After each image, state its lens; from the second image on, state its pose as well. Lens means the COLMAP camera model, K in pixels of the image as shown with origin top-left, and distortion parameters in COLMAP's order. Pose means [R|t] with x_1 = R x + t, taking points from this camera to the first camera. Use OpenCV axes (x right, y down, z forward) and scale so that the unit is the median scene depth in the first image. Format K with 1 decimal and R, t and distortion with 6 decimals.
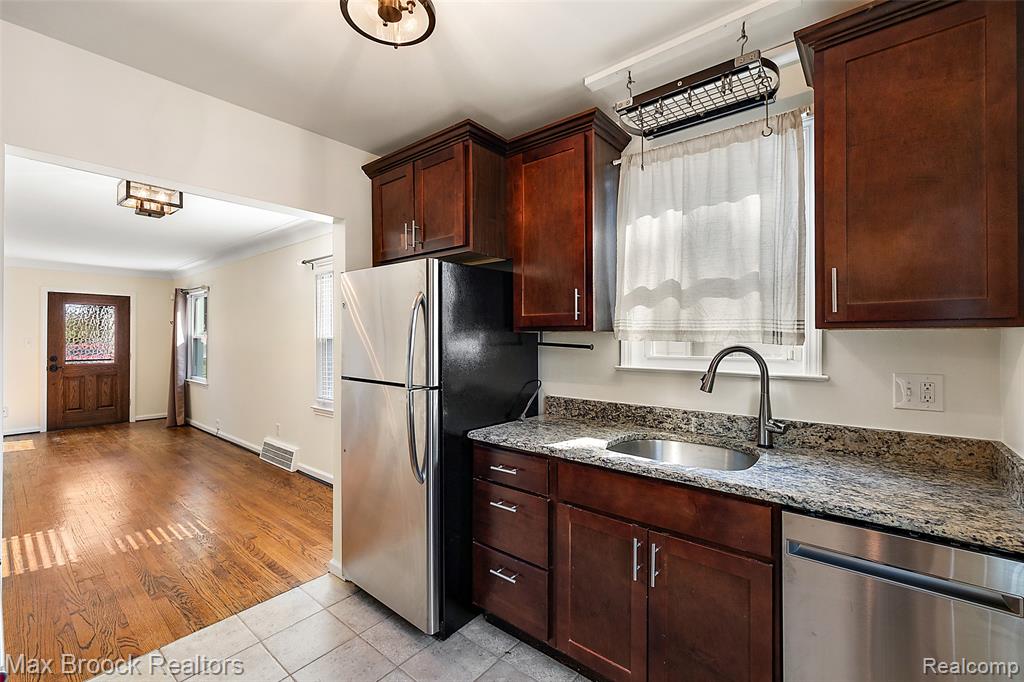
lens RADIAL K [[433.8, 0, 510.3], [0, 433.8, 337.4], [0, 0, 1]] dist [0.000712, -0.000594]
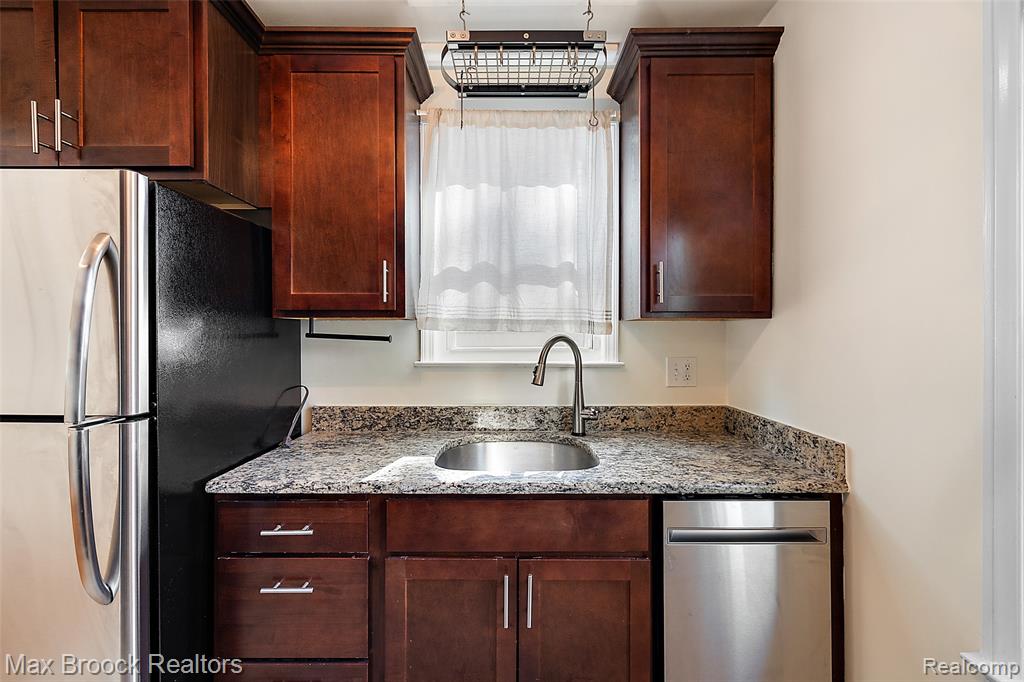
lens RADIAL K [[433.8, 0, 516.3], [0, 433.8, 334.4], [0, 0, 1]] dist [0.000712, -0.000594]
pose [[0.767301, -0.002207, 0.641284, -0.164921], [-0.001404, 0.999986, 0.005122, 0.011531], [-0.641286, -0.004830, 0.767287, 0.295348]]
